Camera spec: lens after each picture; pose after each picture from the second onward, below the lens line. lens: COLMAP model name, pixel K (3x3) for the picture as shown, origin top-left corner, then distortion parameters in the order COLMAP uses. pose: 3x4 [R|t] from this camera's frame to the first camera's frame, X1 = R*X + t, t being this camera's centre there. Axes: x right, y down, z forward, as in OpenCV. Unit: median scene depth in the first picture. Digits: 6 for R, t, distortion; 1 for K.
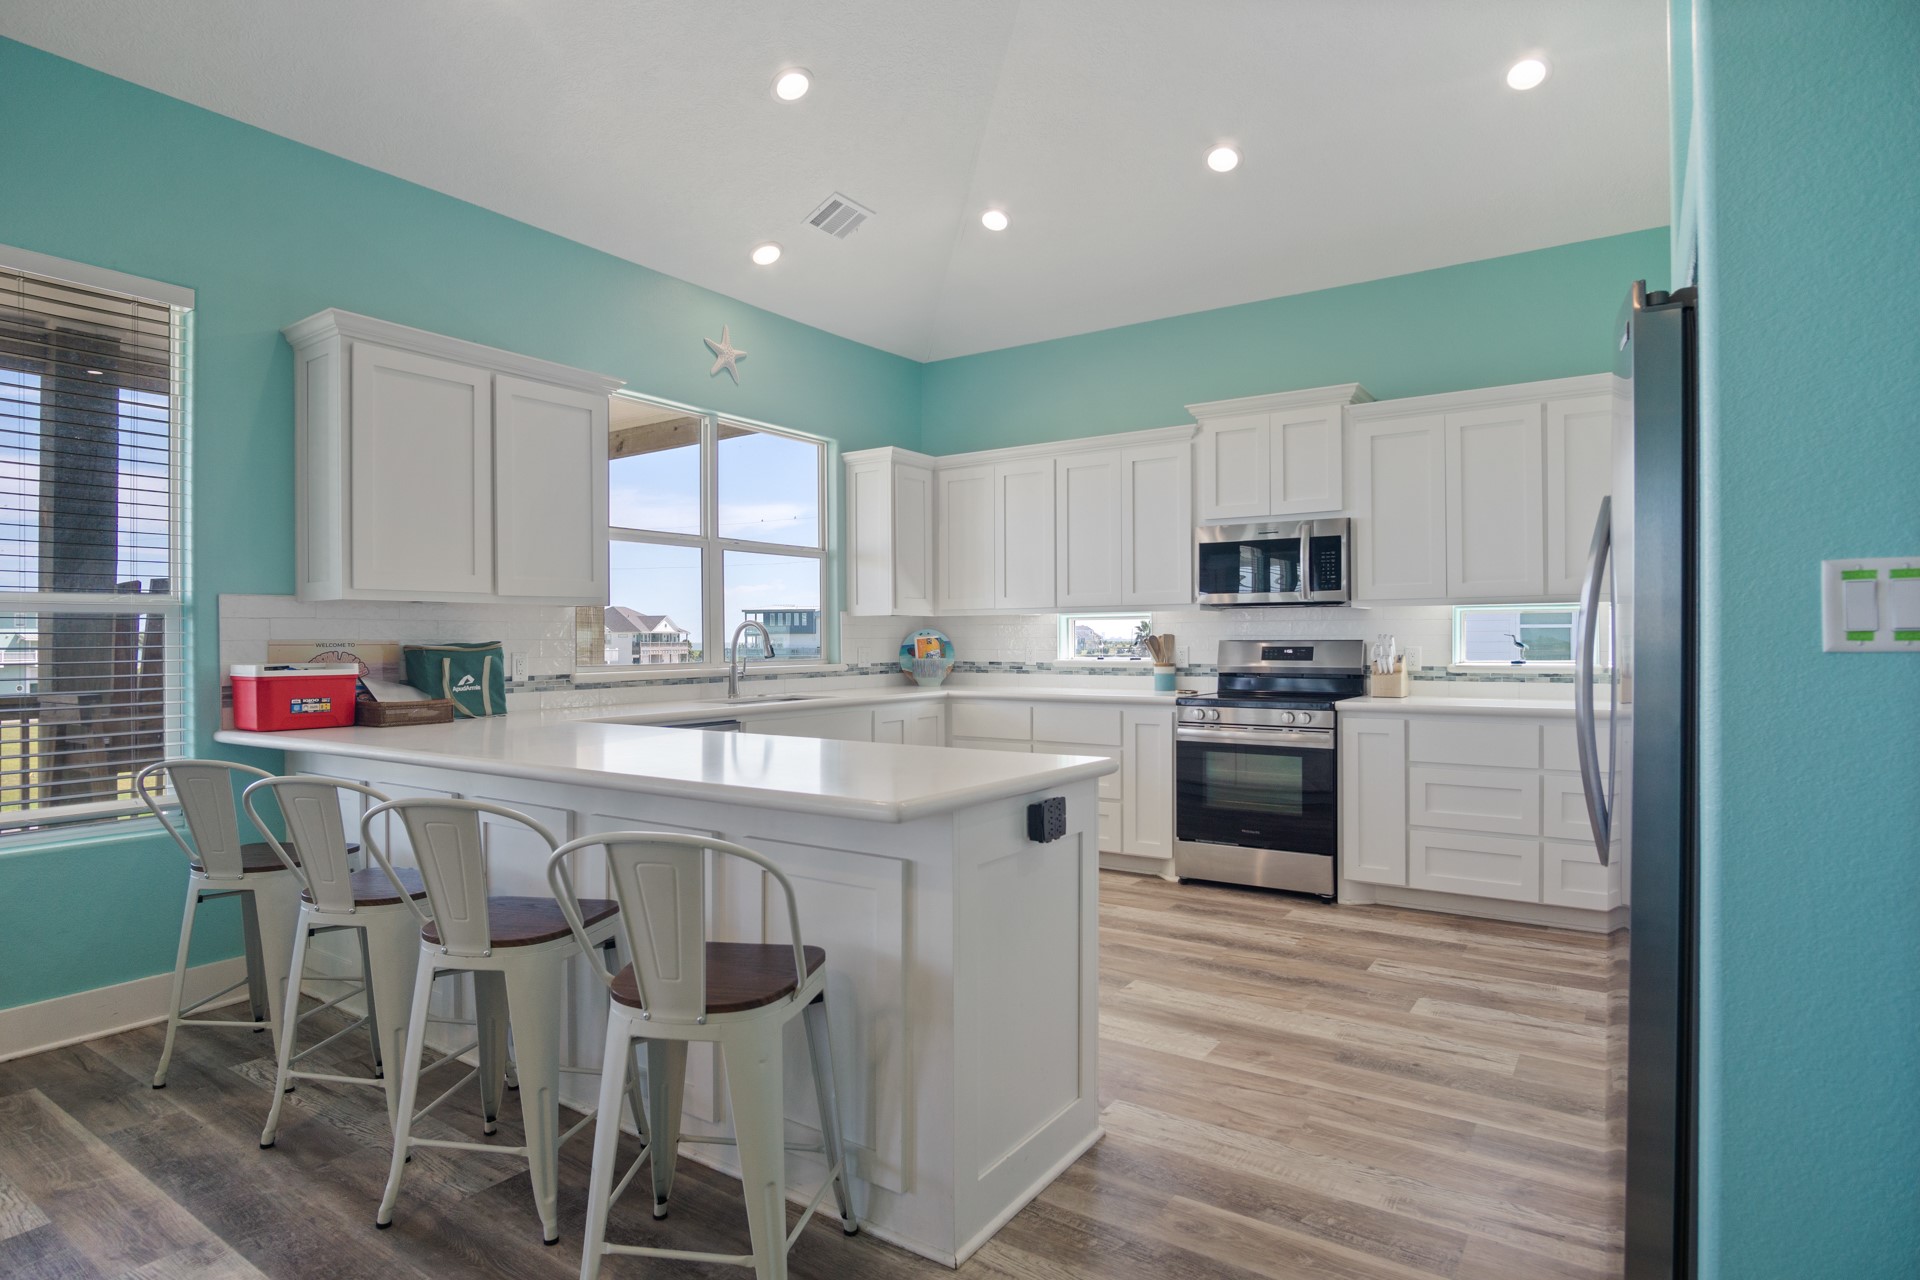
lens RADIAL K [[1039.1, 0, 947.9], [0, 1039.1, 638.1], [0, 0, 1]] dist [-0.026167, 0.003465]
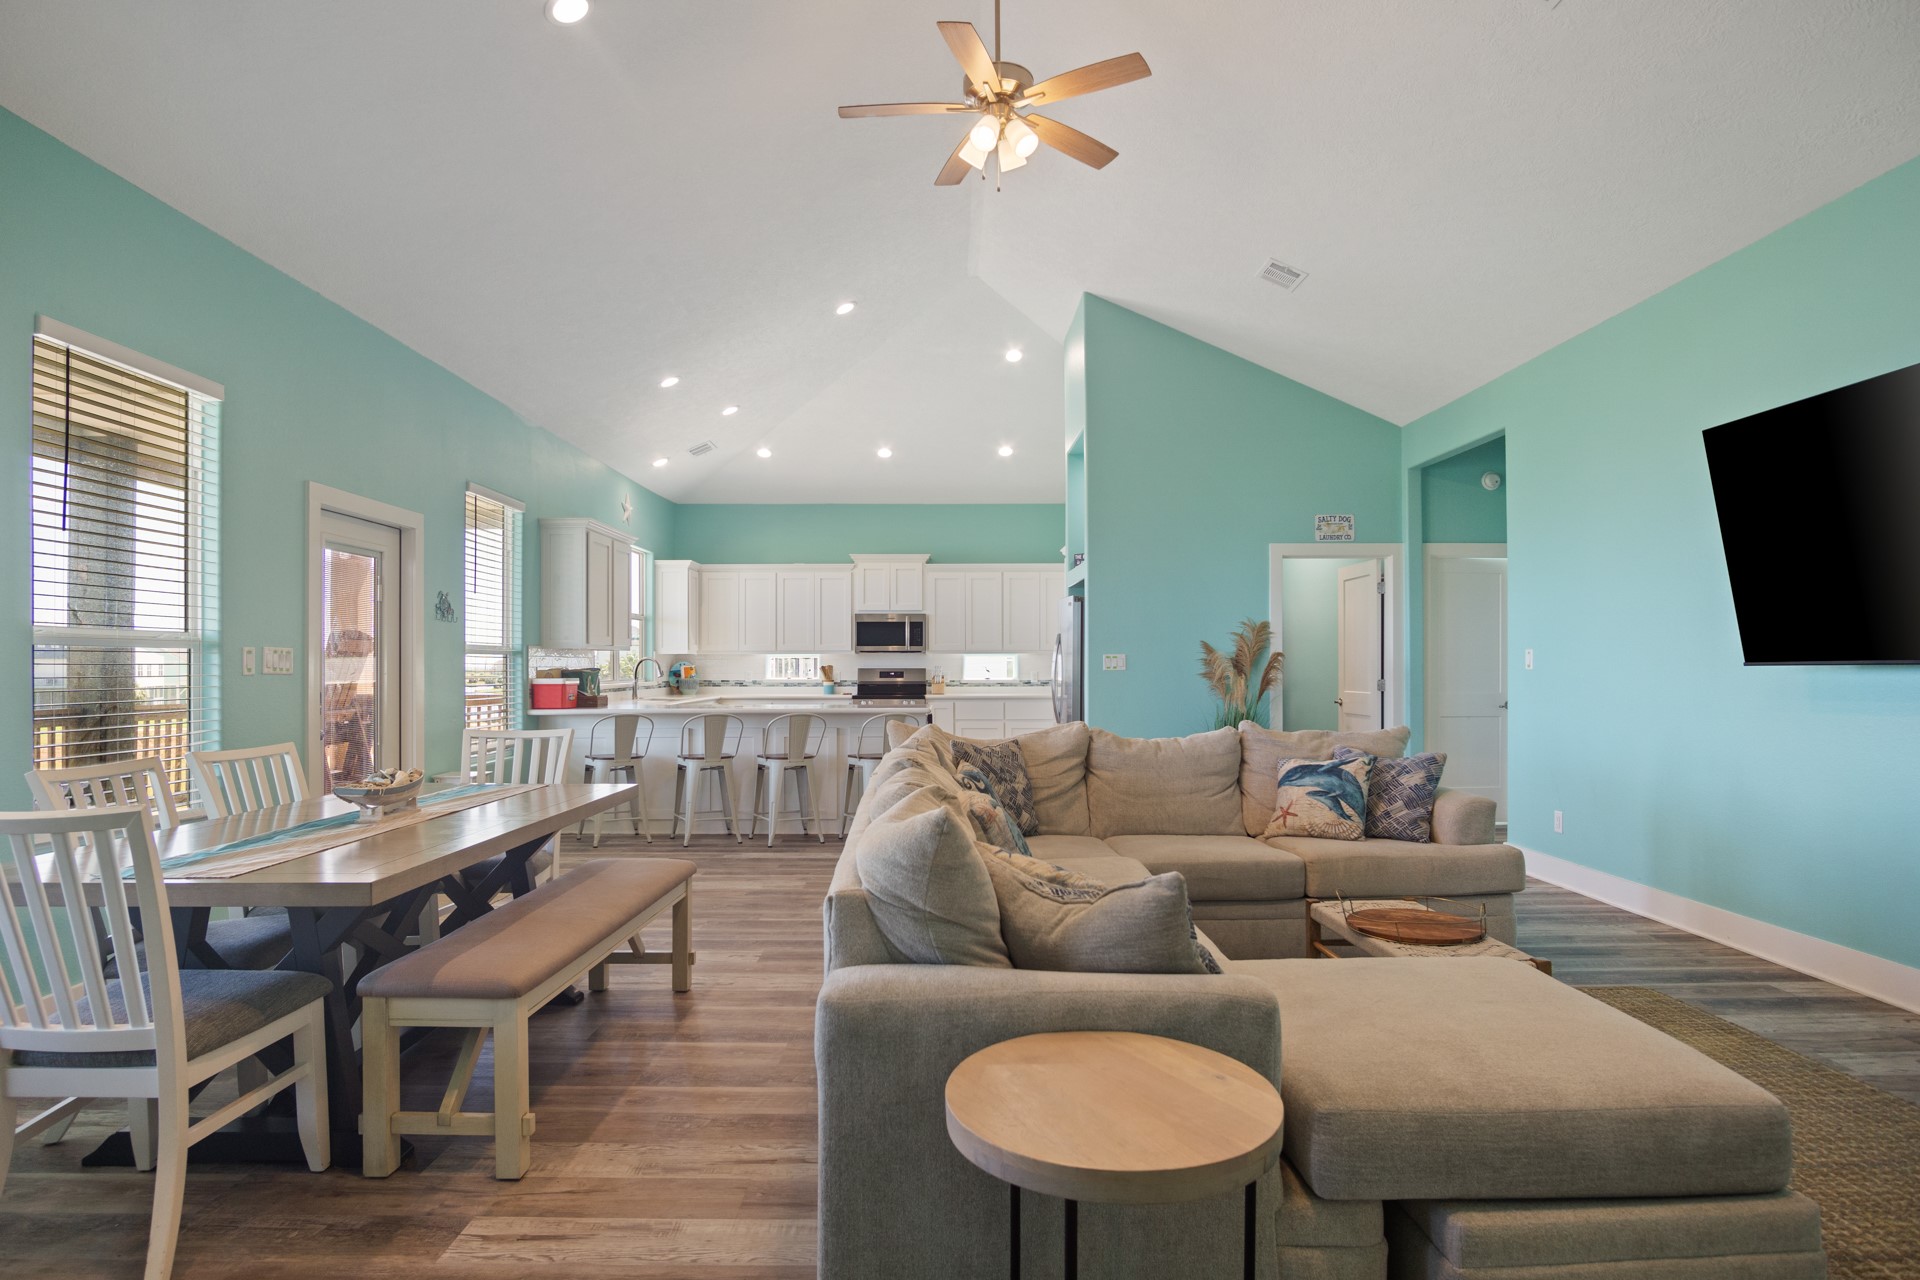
lens RADIAL K [[1039.1, 0, 947.9], [0, 1039.1, 638.1], [0, 0, 1]] dist [-0.026167, 0.003465]
pose [[0.823843, 0.018733, 0.566508, -0.831903], [-0.003106, 0.999588, -0.028536, 0.000363], [-0.566809, 0.021750, 0.823562, -0.863899]]
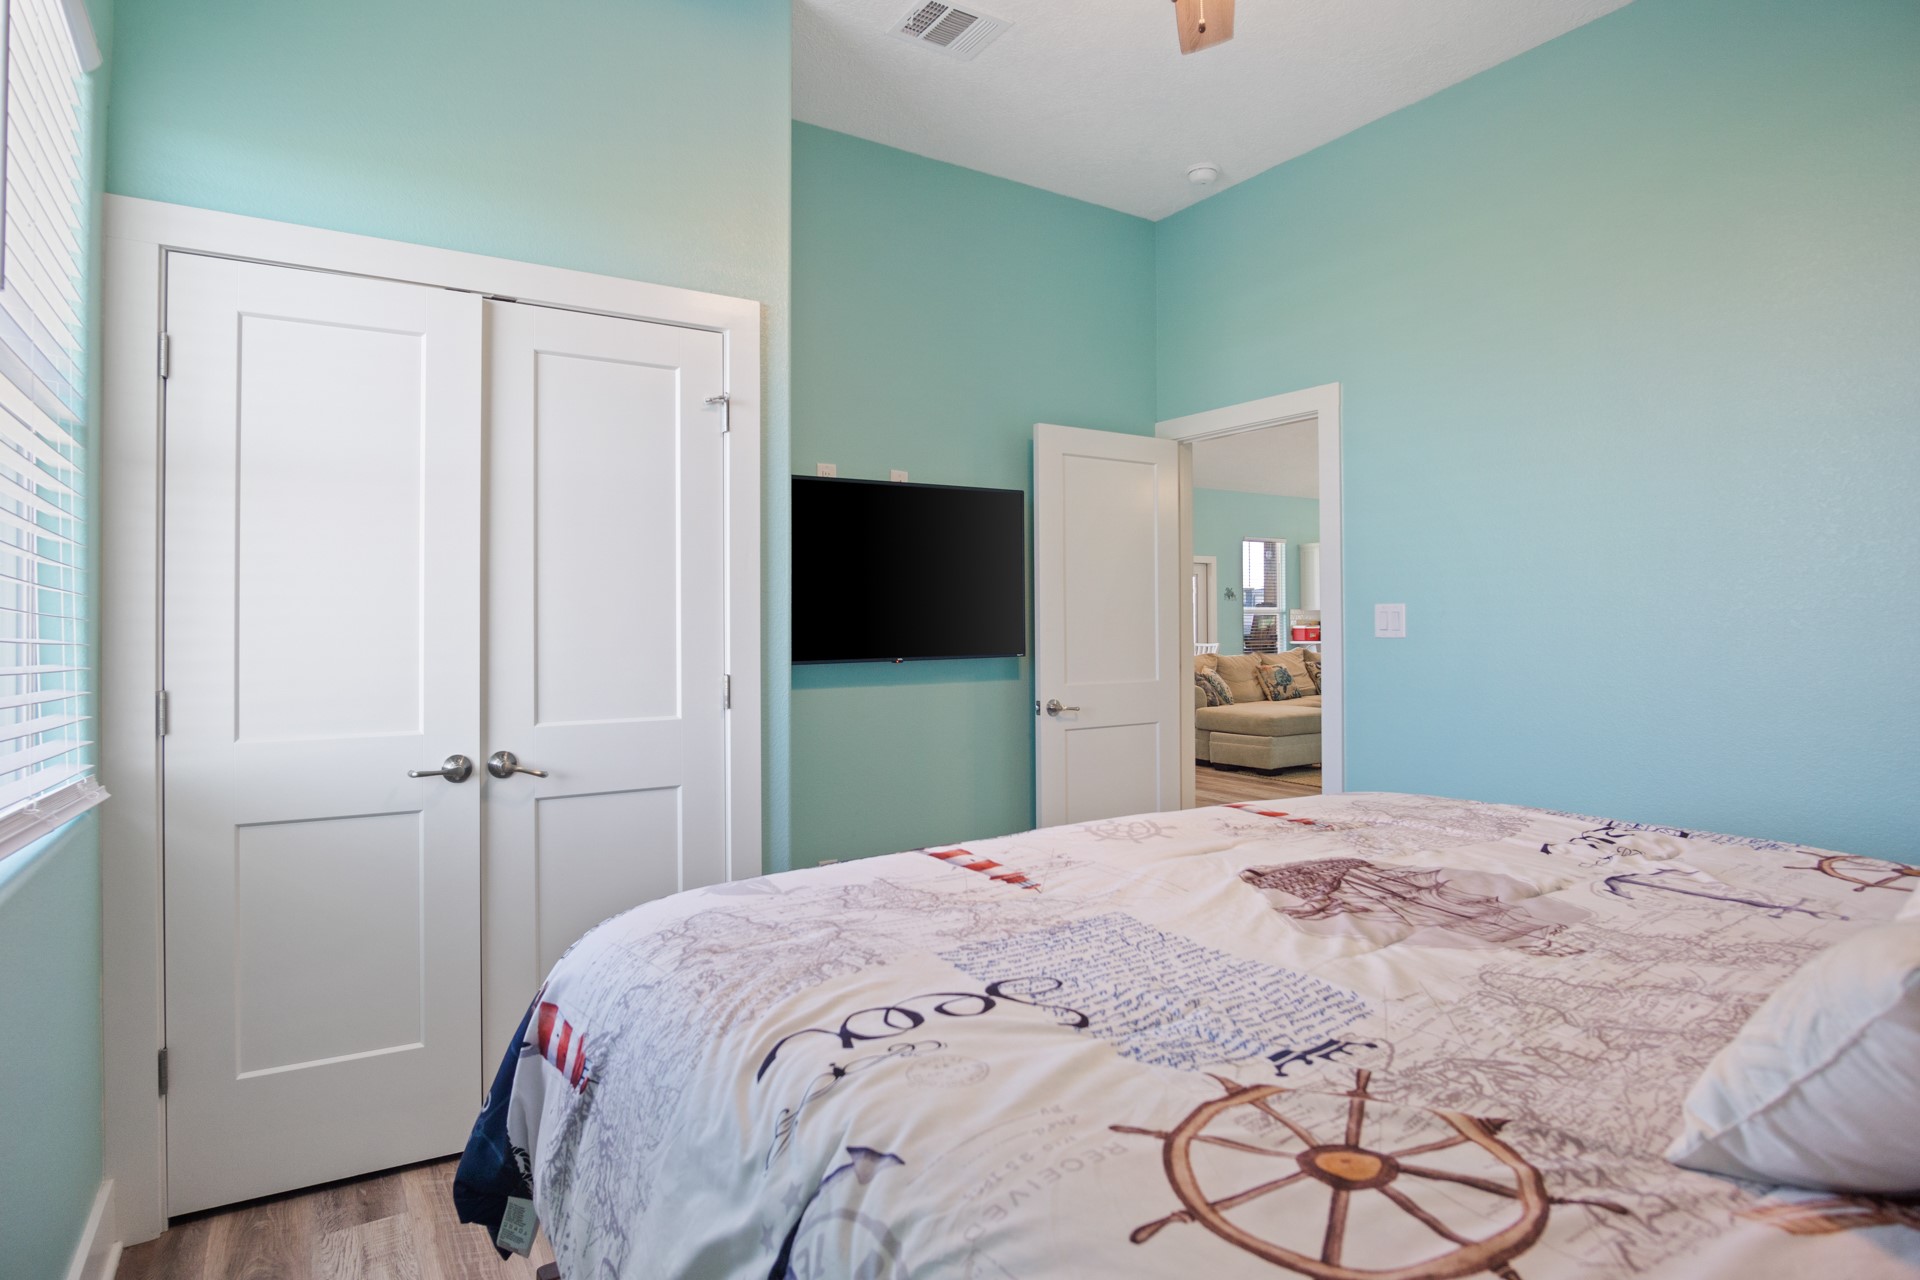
lens RADIAL K [[1039.1, 0, 947.9], [0, 1039.1, 638.1], [0, 0, 1]] dist [-0.026167, 0.003465]
pose [[0.921267, 0.009703, -0.388809, -0.237306], [-0.000582, 0.999722, 0.023568, -0.015307], [0.388930, -0.021486, 0.921017, -2.443054]]
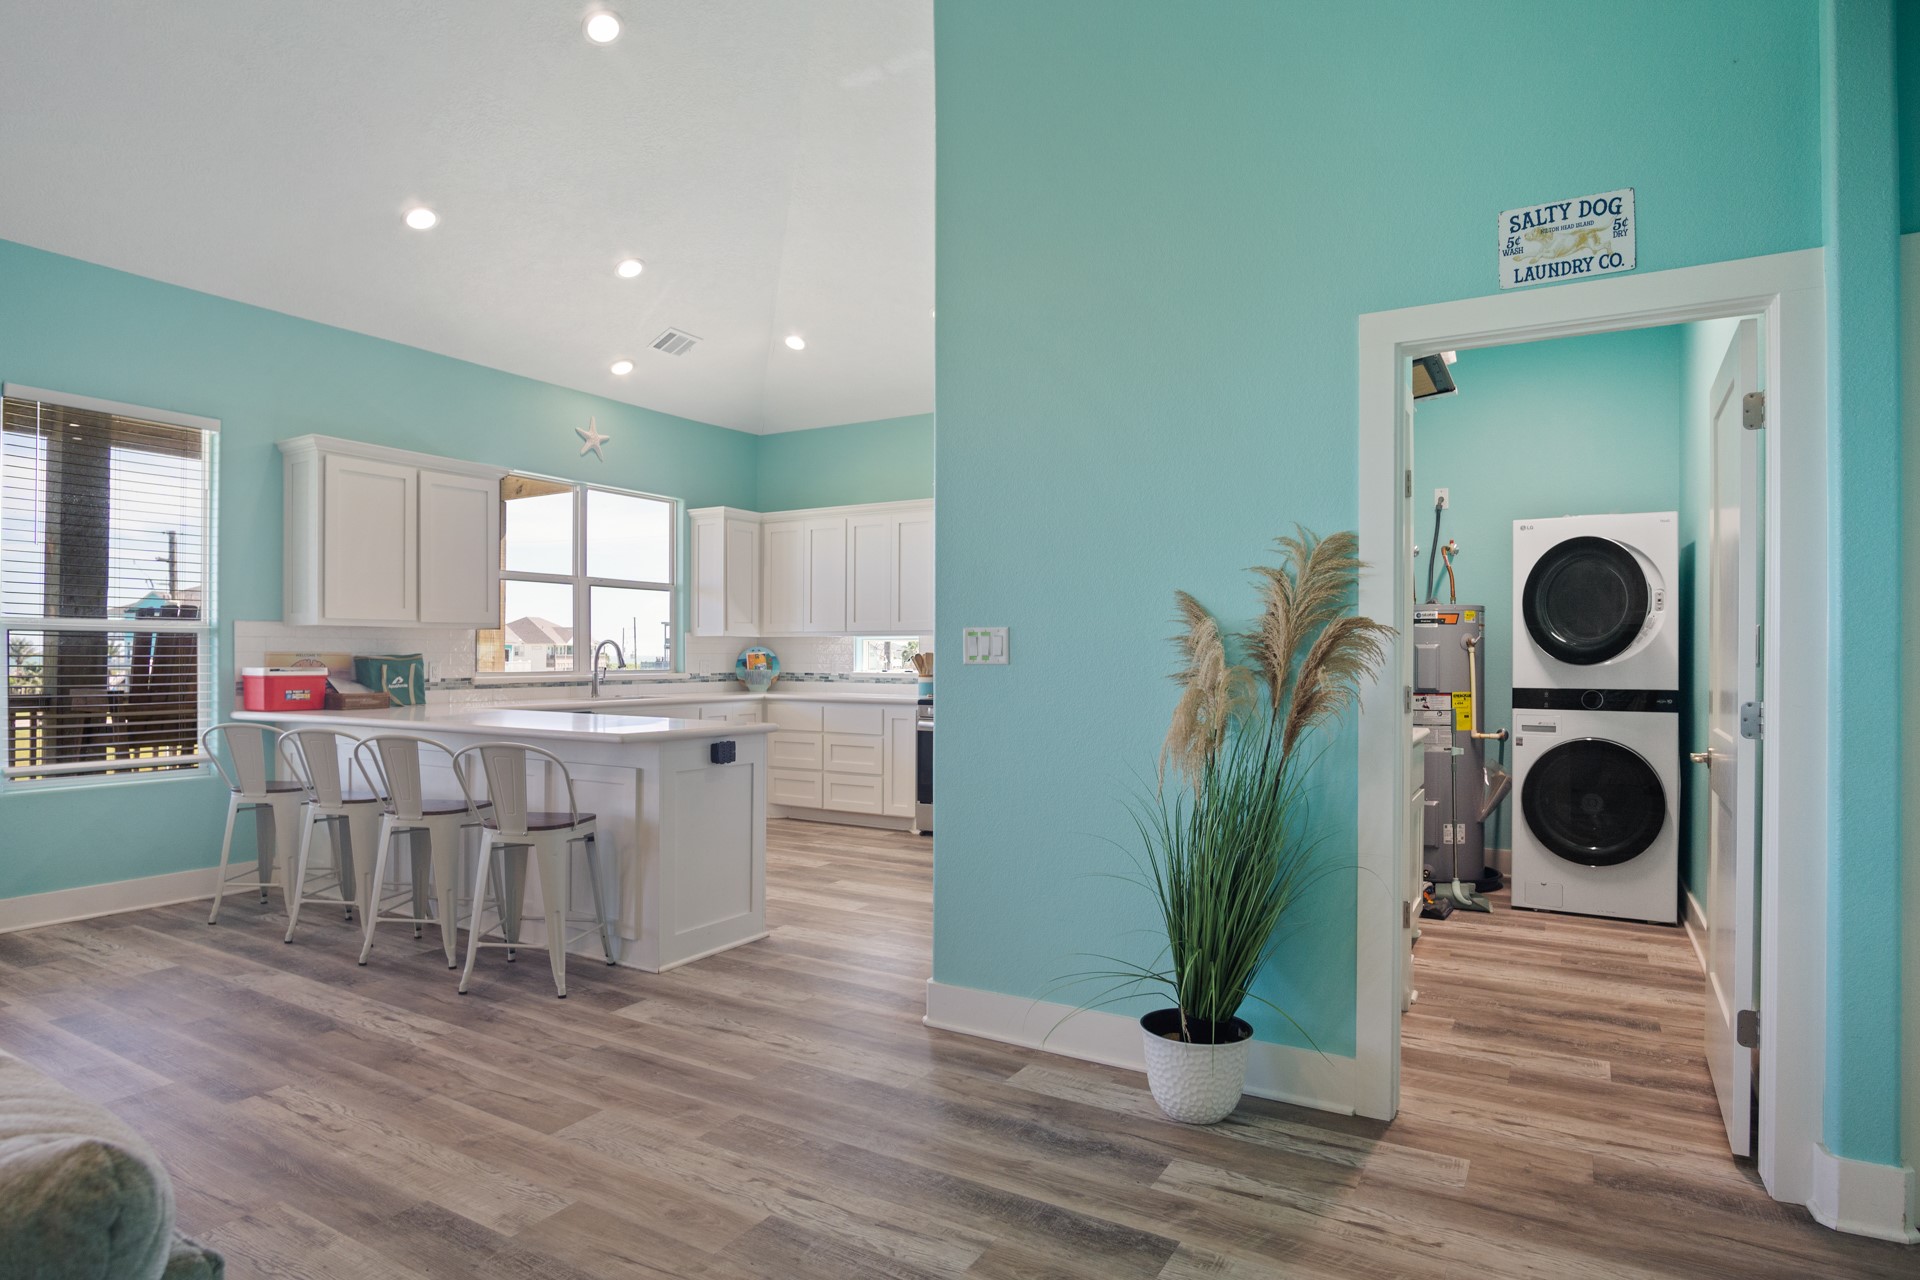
lens RADIAL K [[1080.3, 0, 929.4], [0, 1080.3, 652.6], [0, 0, 1]] dist [-0.036788, 0.000481]
pose [[0.998913, 0.009124, 0.045705, 0.170410], [-0.009097, 0.999958, -0.000798, -0.003183], [-0.045710, 0.000381, 0.998955, -0.433999]]
